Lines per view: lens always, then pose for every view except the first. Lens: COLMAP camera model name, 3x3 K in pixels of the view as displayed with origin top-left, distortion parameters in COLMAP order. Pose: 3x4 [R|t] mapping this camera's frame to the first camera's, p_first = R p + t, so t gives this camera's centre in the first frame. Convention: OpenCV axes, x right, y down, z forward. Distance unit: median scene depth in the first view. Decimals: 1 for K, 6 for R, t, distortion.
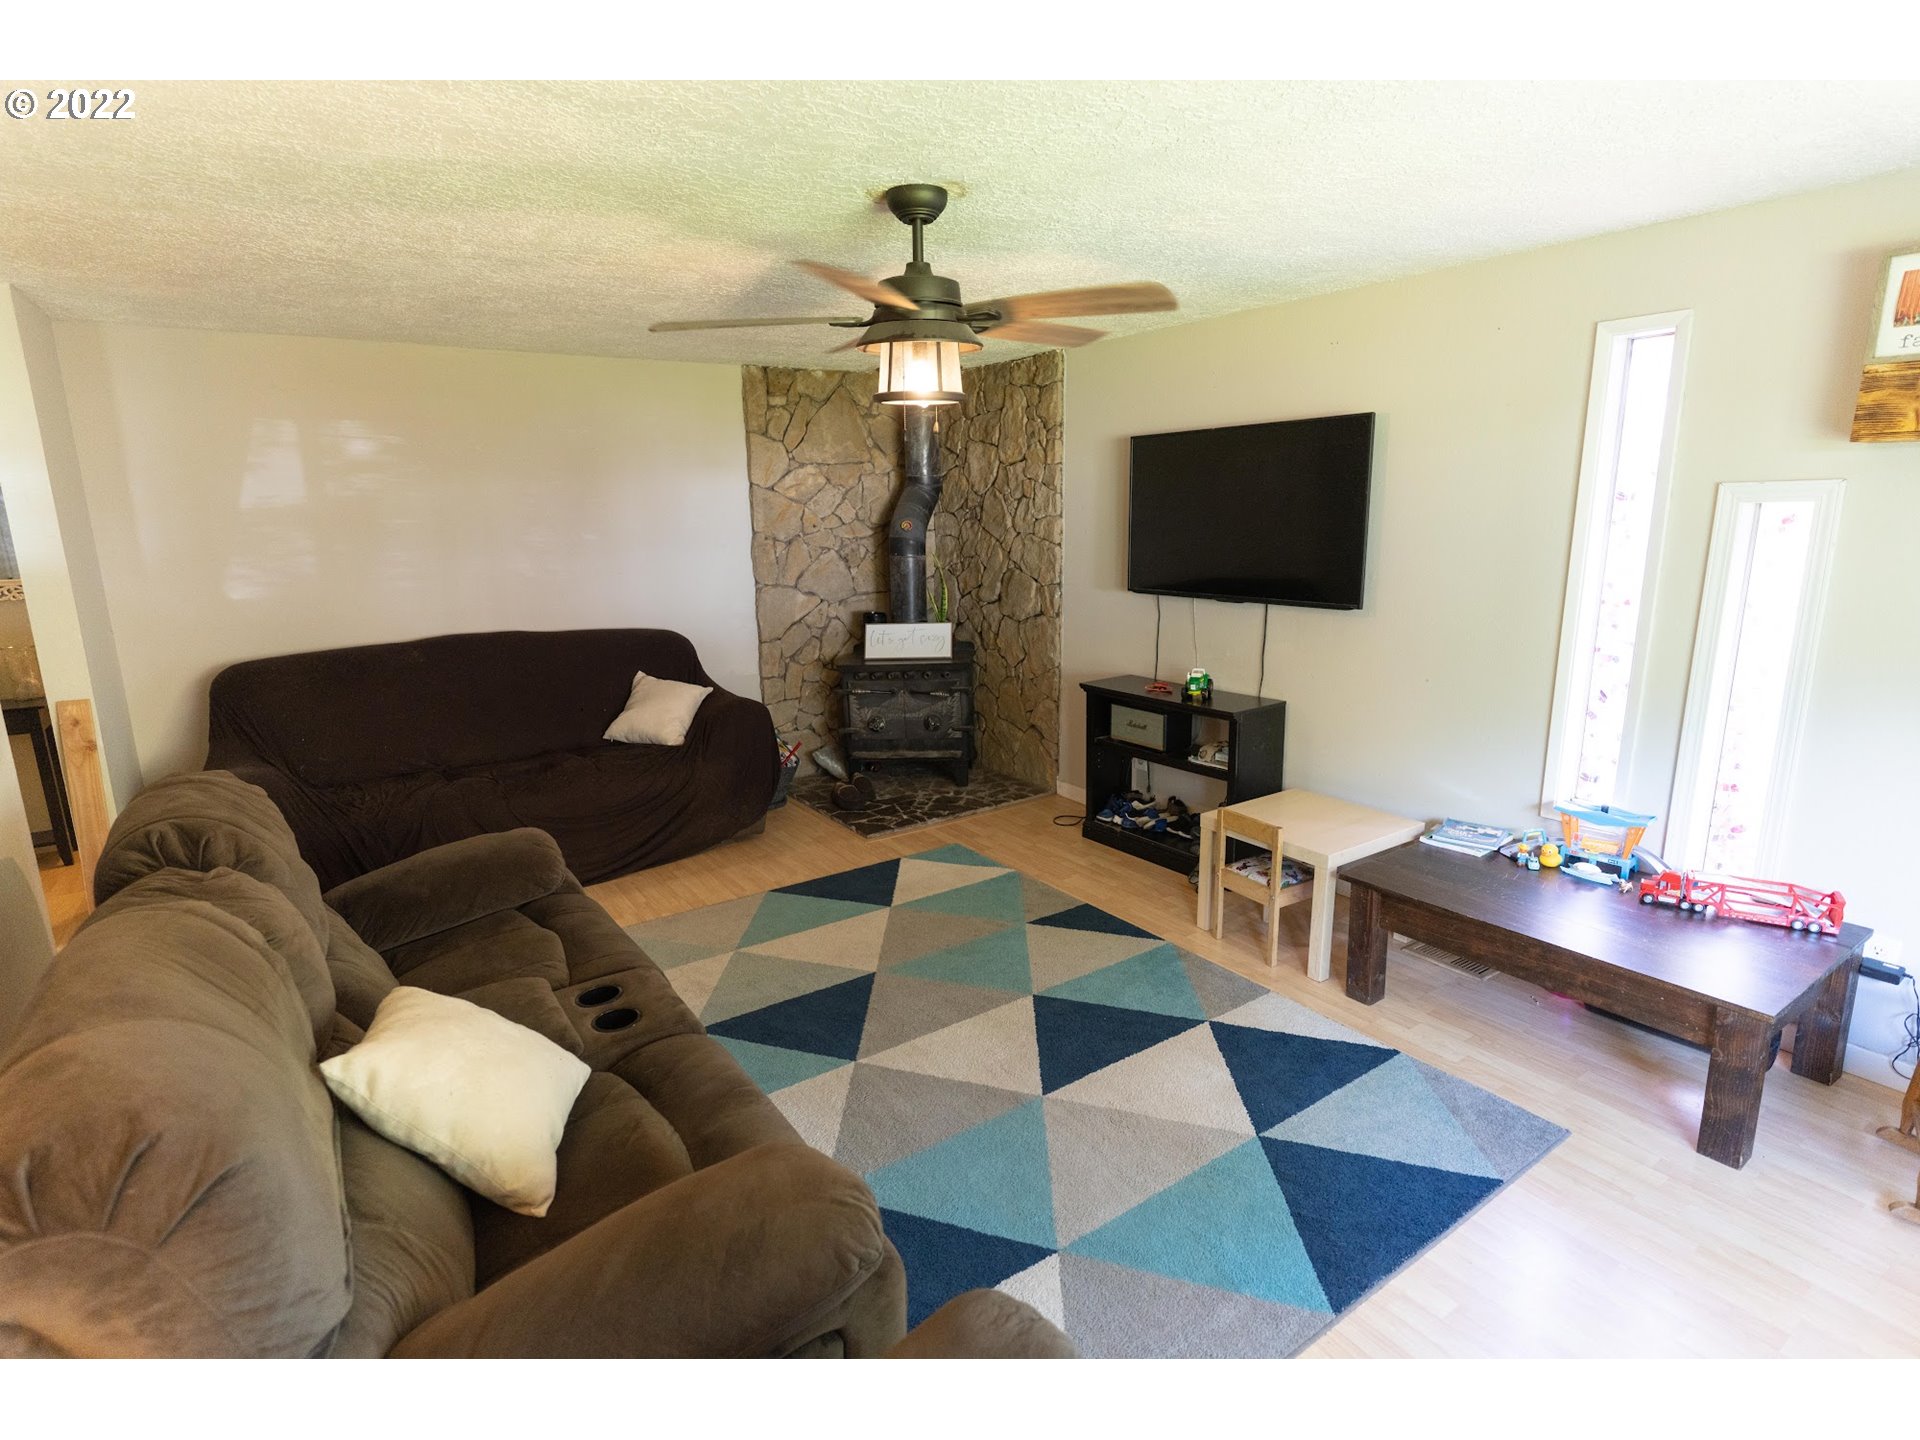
lens RADIAL K [[974.1, 0, 960.0], [0, 974.1, 720.0], [0, 0, 1]] dist [-0.000406, 0.000360]
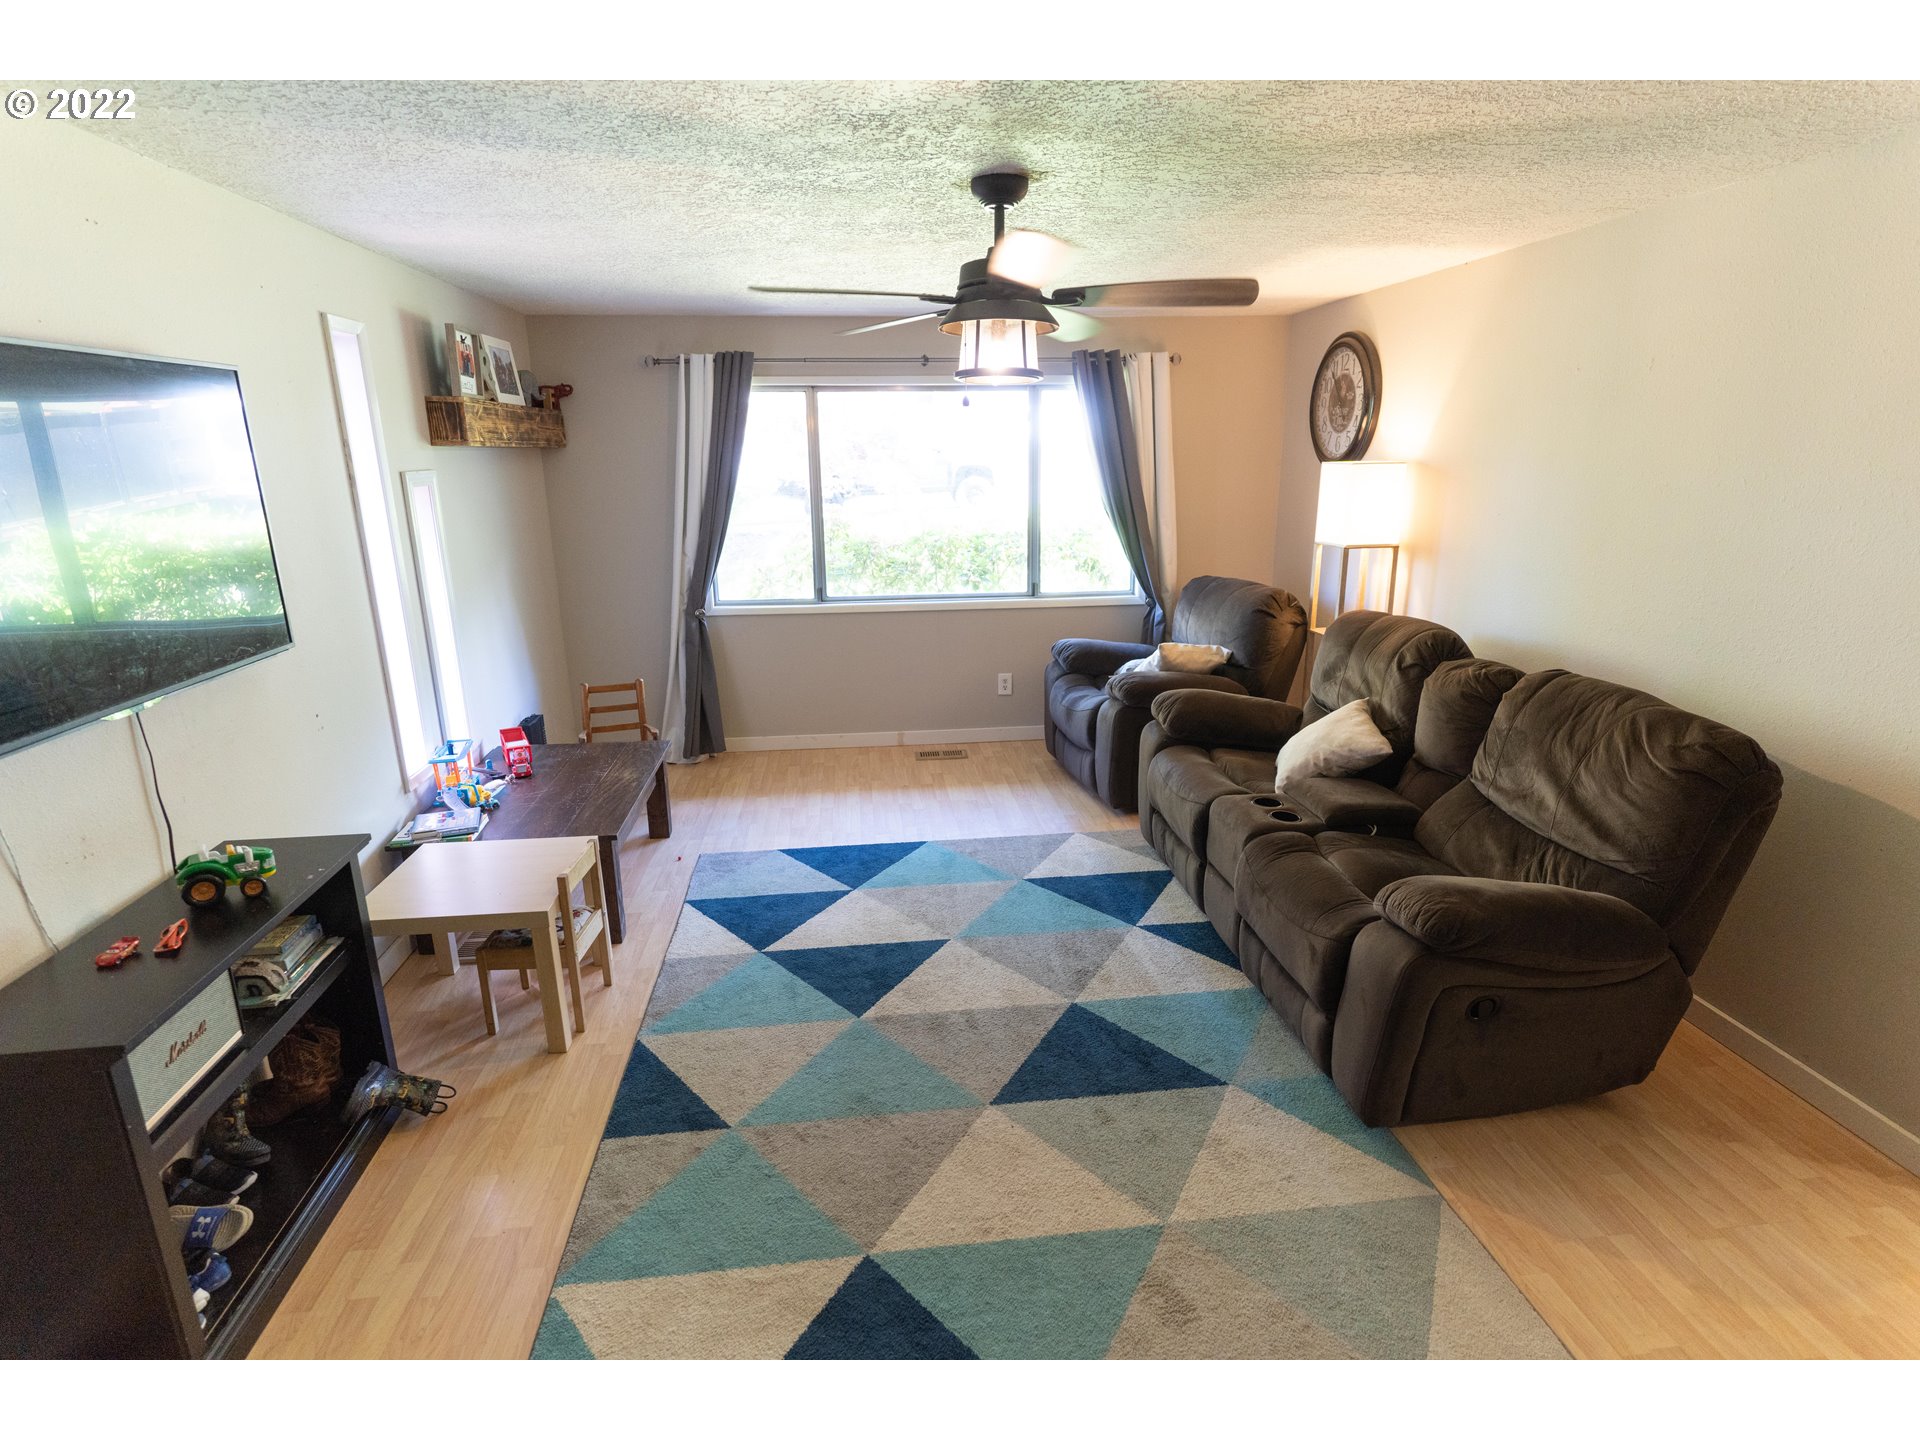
lens RADIAL K [[974.1, 0, 960.0], [0, 974.1, 720.0], [0, 0, 1]] dist [-0.000406, 0.000360]
pose [[-0.883386, -0.103722, 0.457024, -0.441312], [0.120136, 0.892495, 0.434763, -0.395999], [-0.452986, 0.438969, -0.775957, 1.695936]]
